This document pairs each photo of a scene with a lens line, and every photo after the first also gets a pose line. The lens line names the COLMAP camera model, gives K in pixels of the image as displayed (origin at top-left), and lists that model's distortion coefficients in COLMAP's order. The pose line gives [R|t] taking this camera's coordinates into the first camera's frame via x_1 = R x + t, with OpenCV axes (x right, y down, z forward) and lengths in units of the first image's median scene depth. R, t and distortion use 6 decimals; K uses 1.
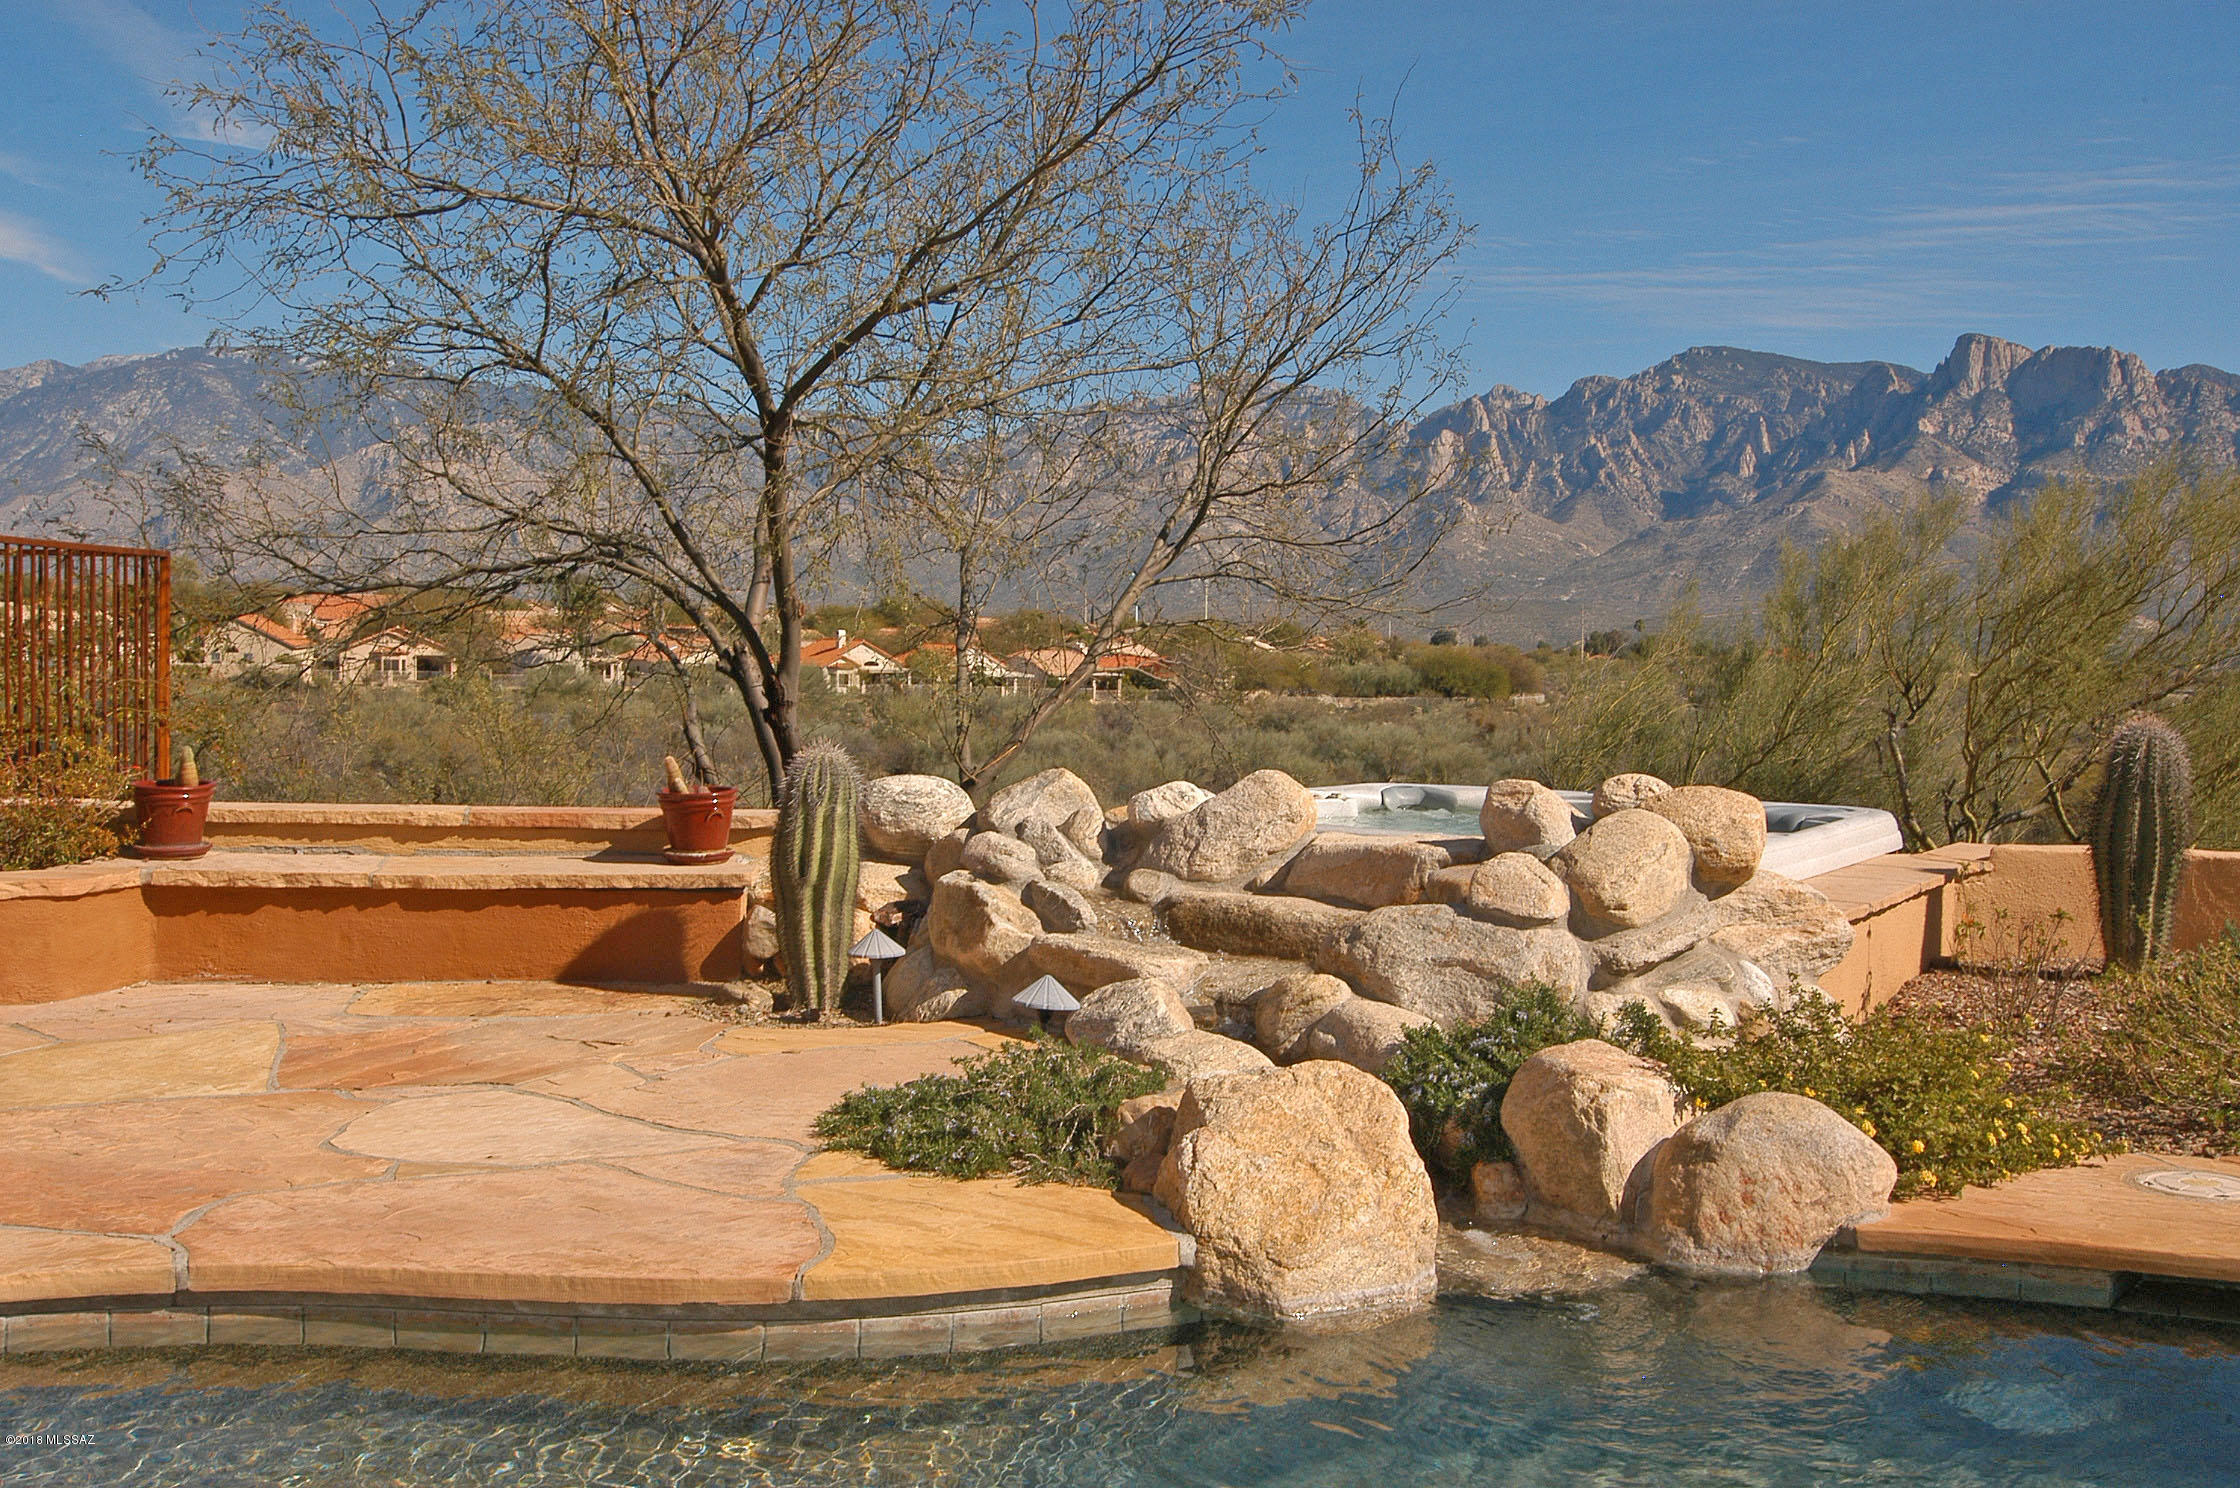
lens RADIAL K [[2215.0, 0, 1120.3], [0, 2215.0, 744.1], [0, 0, 1]] dist [0.008614, 0.000000]
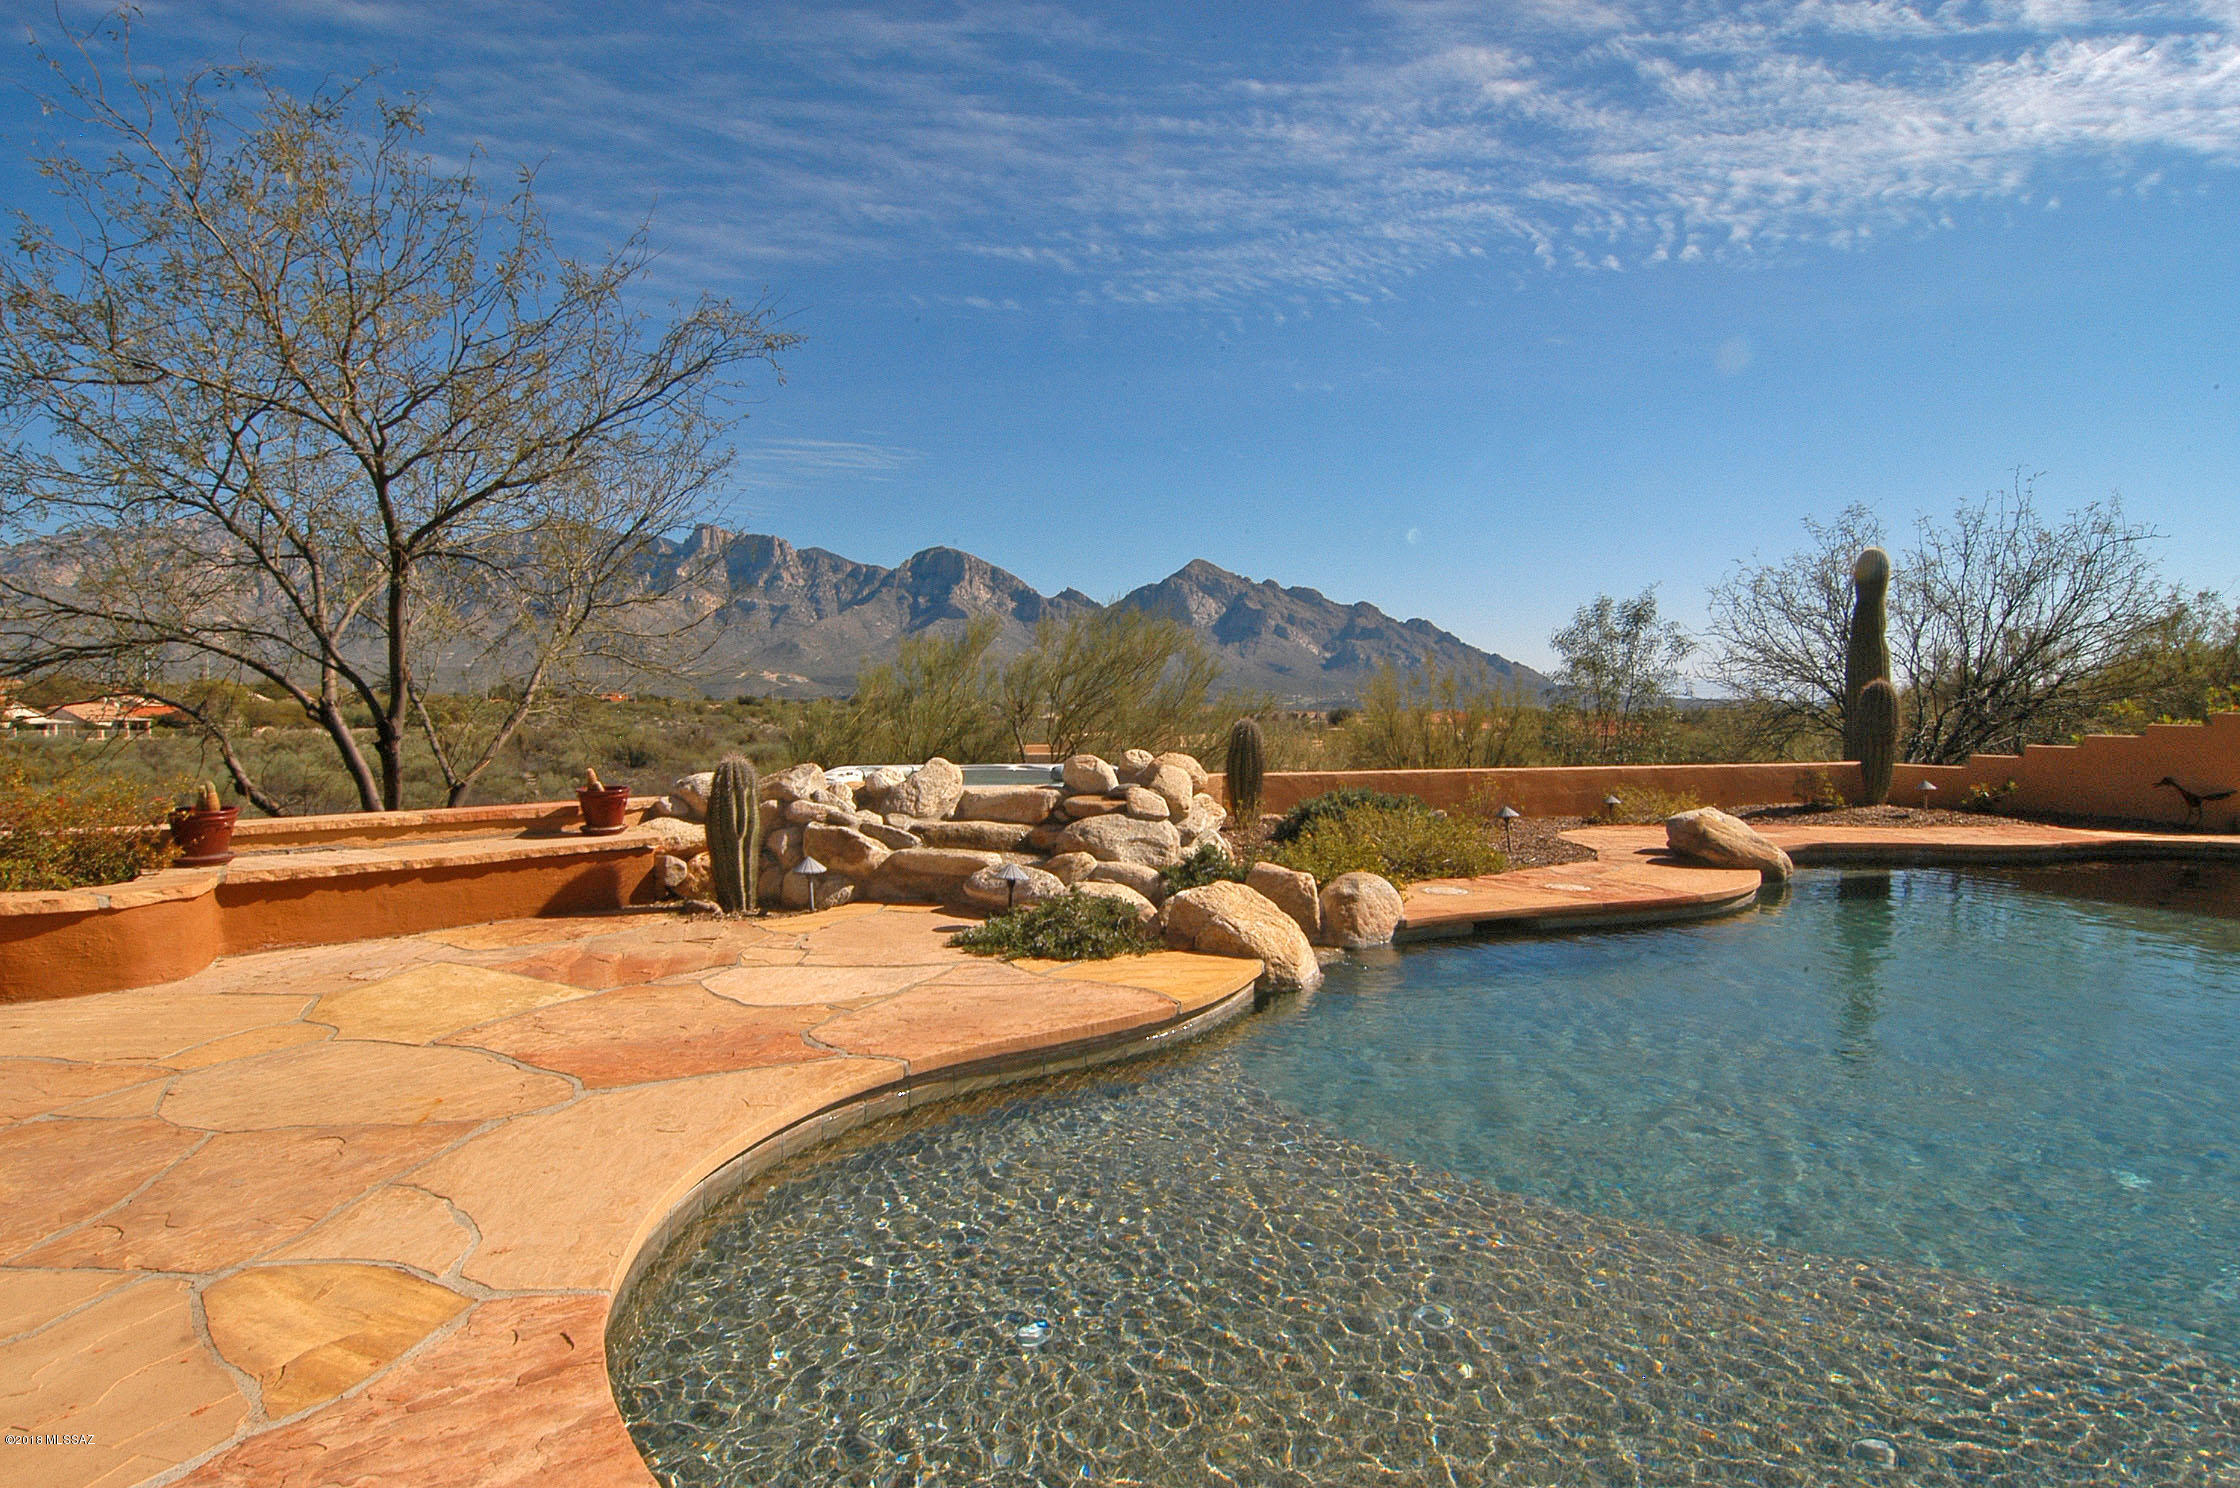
lens RADIAL K [[1202.6, 0, 1121.1], [0, 1202.6, 733.7], [0, 0, 1]] dist [-0.007680, -0.003226]
pose [[0.767019, -0.037174, 0.640547, -0.448771], [0.042697, 0.999065, 0.006854, -0.008708], [-0.640202, 0.022092, 0.767889, 0.090684]]
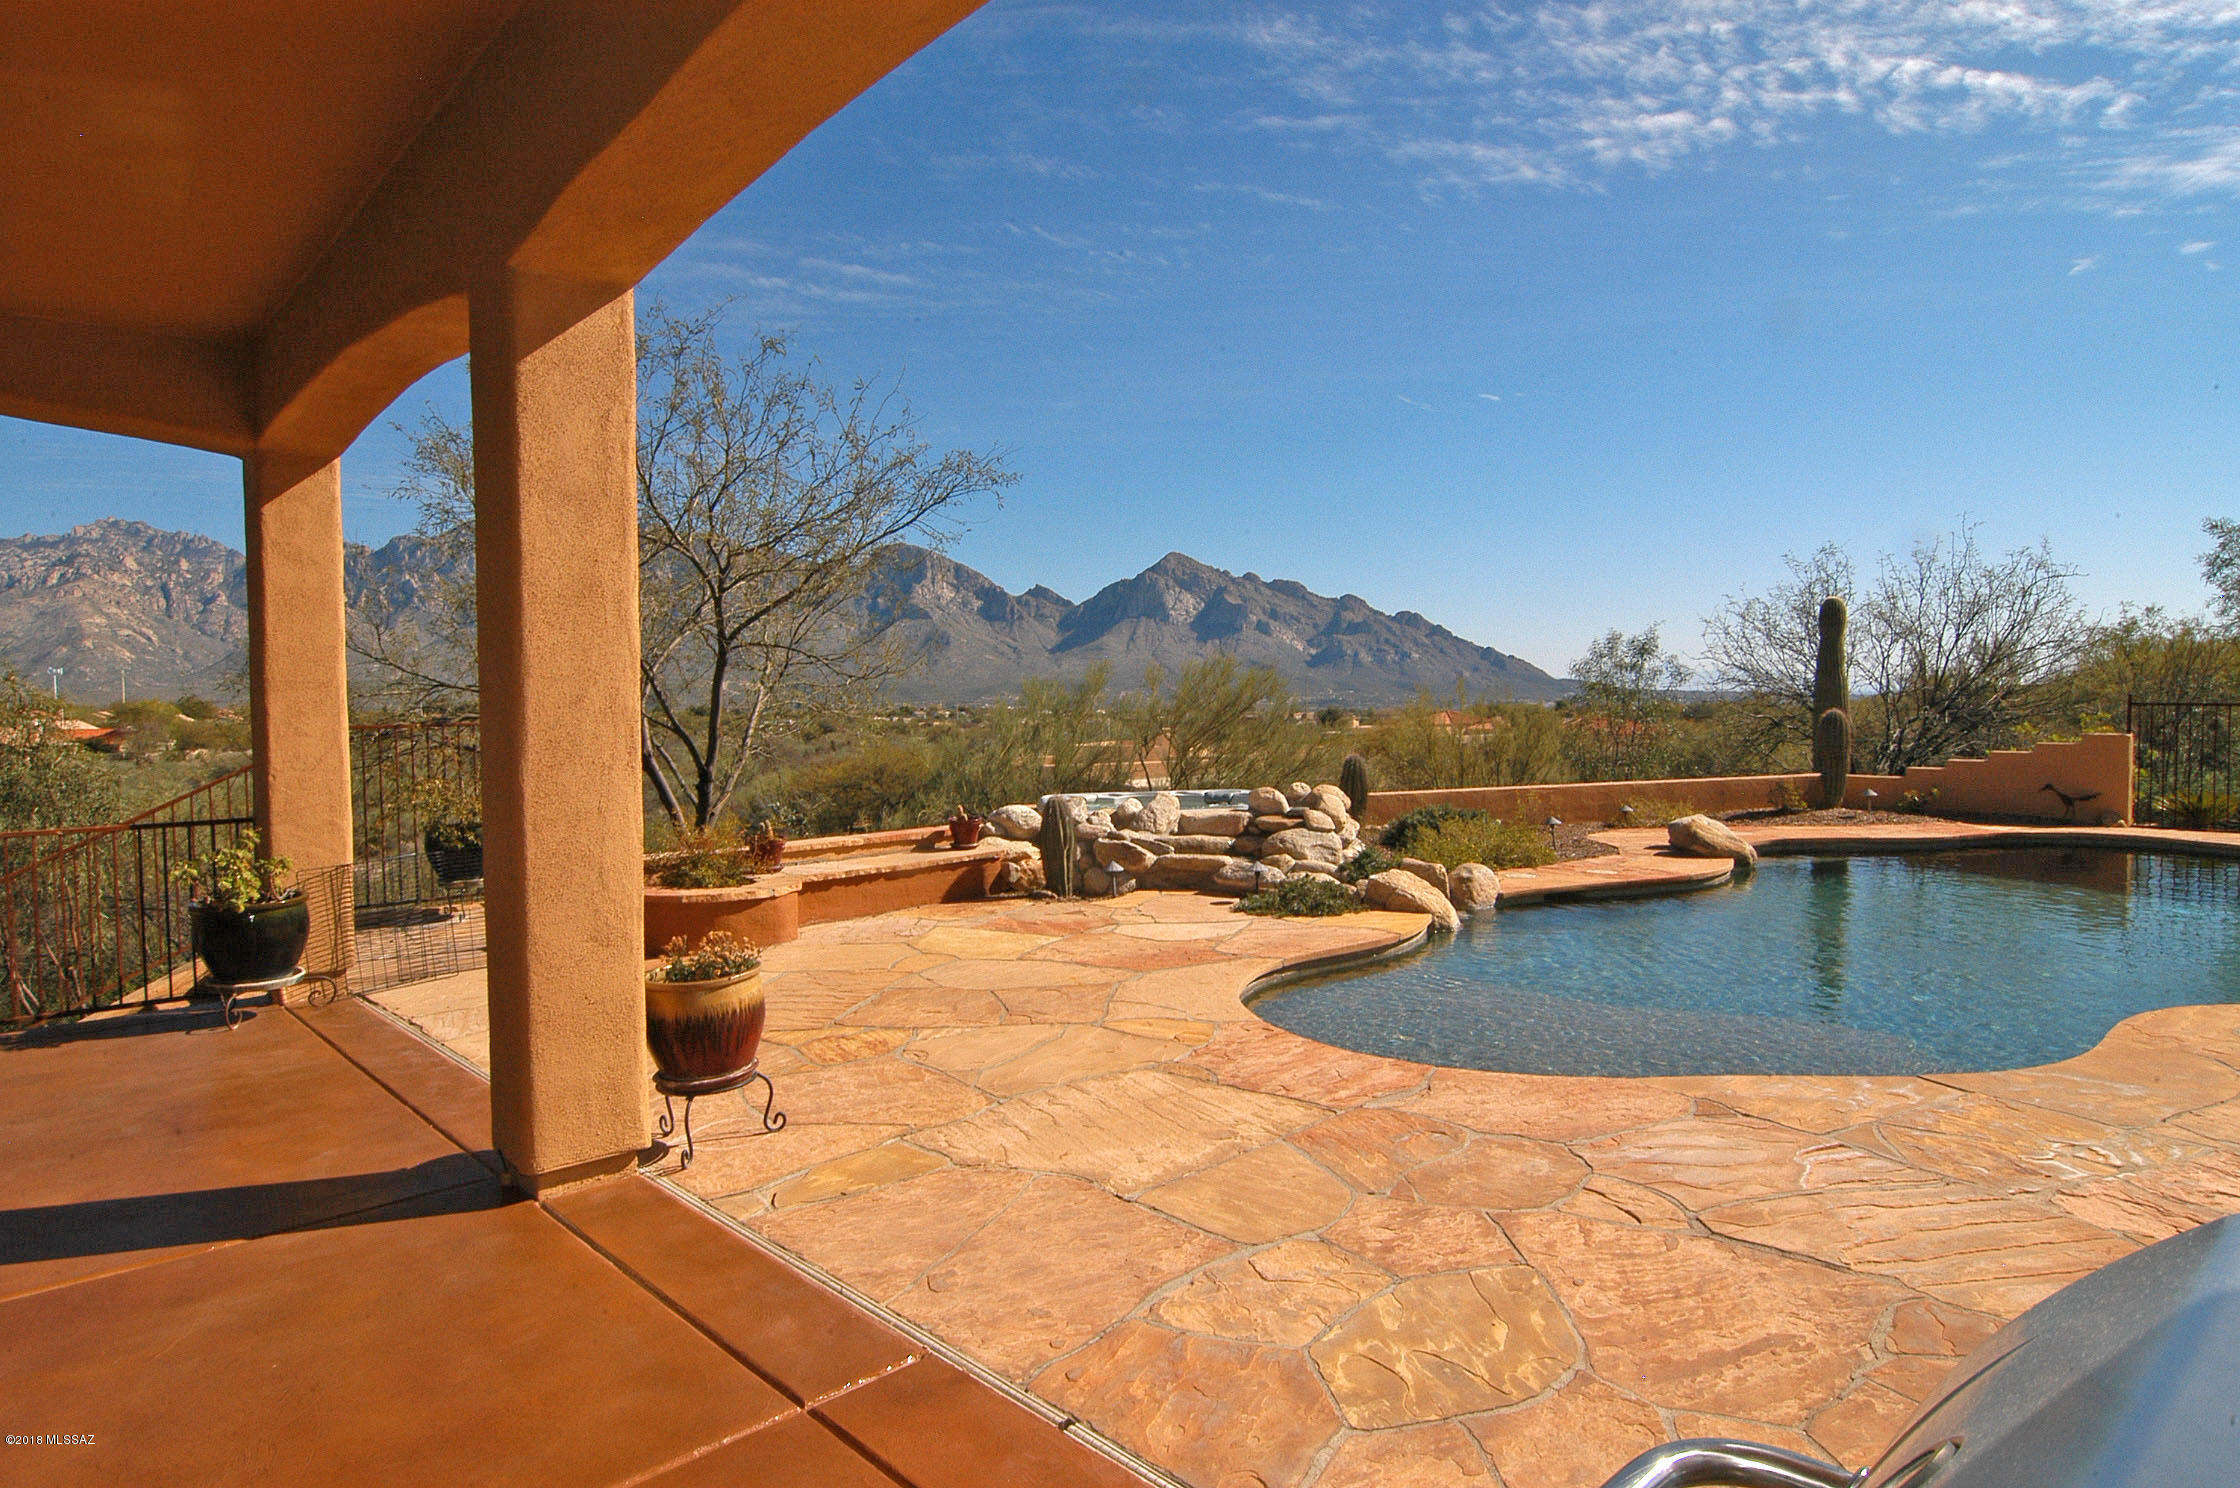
lens RADIAL K [[1277.4, 0, 1114.6], [0, 1277.4, 748.1], [0, 0, 1]] dist [-0.008917, 0.001680]
pose [[0.755931, -0.056425, 0.652215, -0.946408], [0.061024, 0.998014, 0.015612, -0.065481], [-0.651801, 0.028000, 0.757873, -0.154743]]
